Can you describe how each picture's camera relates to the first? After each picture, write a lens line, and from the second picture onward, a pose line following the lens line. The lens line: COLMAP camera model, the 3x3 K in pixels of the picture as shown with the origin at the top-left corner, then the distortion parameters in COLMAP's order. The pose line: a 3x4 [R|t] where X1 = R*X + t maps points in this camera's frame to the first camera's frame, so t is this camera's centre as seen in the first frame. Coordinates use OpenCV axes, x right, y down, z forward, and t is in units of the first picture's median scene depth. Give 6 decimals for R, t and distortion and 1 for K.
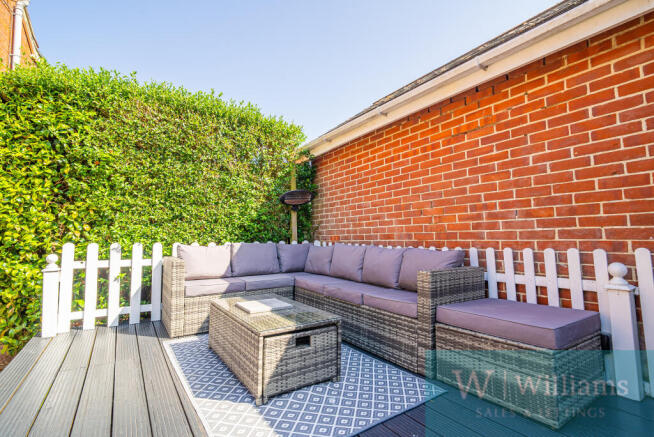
lens RADIAL K [[299.9, 0, 326.4], [0, 299.9, 216.0], [0, 0, 1]] dist [-0.001743, -0.000429]
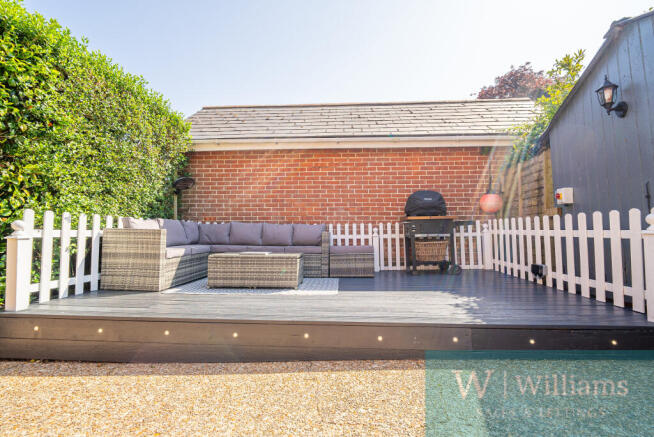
lens RADIAL K [[299.9, 0, 326.4], [0, 299.9, 216.0], [0, 0, 1]] dist [-0.001743, -0.000429]
pose [[0.615825, 0.046643, 0.786501, -0.998416], [-0.065573, 0.997817, -0.007833, 0.057755], [-0.785149, -0.046749, 0.617539, -0.266427]]
